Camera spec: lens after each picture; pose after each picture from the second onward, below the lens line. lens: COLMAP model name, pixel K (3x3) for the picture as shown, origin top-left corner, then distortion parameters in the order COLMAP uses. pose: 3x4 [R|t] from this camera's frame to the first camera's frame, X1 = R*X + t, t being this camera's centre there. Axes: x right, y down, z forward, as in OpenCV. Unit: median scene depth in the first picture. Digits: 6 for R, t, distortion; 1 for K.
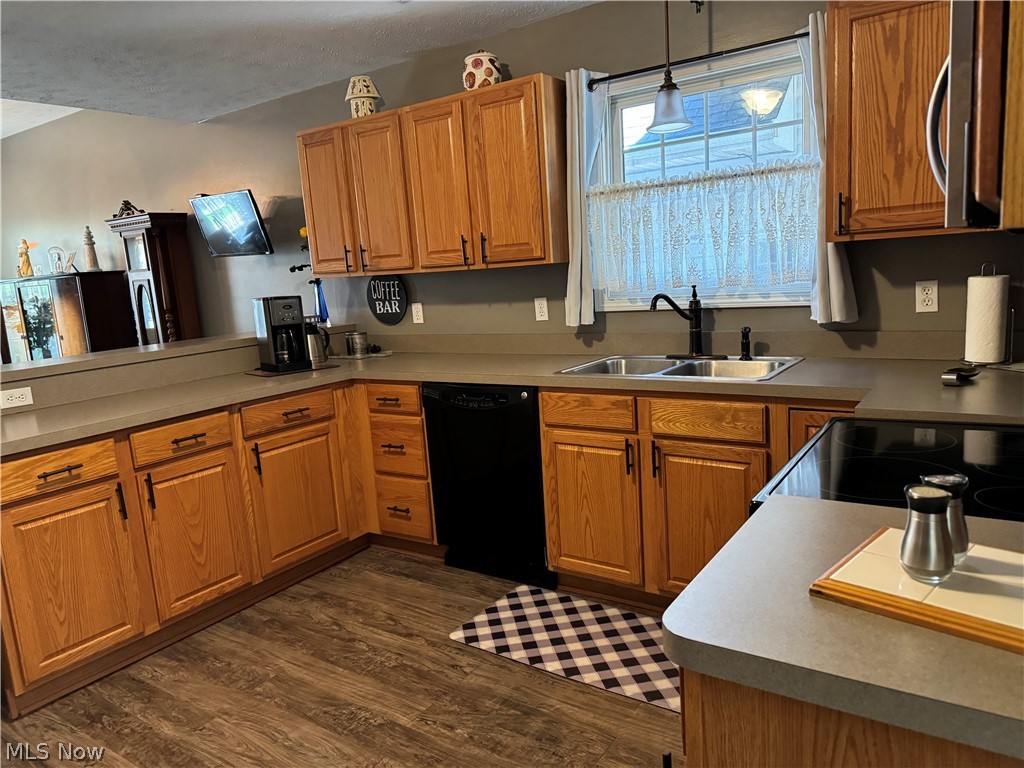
lens RADIAL K [[721.8, 0, 501.7], [0, 721.8, 387.3], [0, 0, 1]] dist [0.054572, -0.046968]
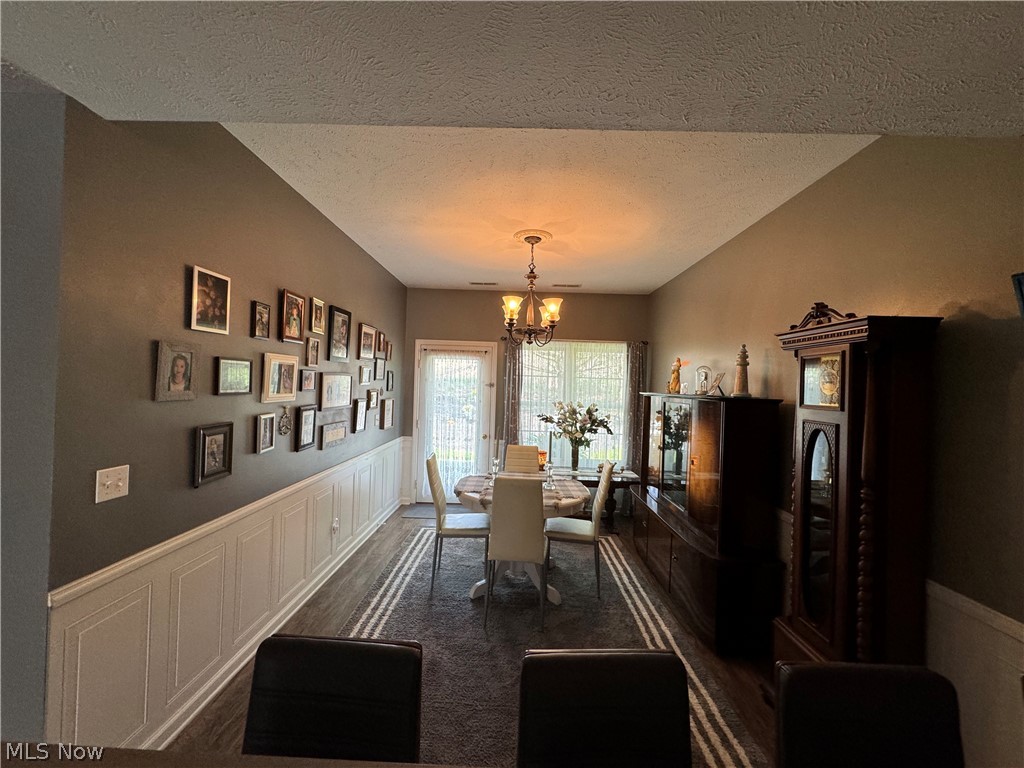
lens RADIAL K [[407.6, 0, 512.1], [0, 407.6, 386.0], [0, 0, 1]] dist [-0.002790, 0.000466]
pose [[0.558680, 0.090432, -0.824438, -0.555398], [-0.206951, 0.977795, -0.032987, -0.173654], [0.803148, 0.189048, 0.564990, 0.902170]]
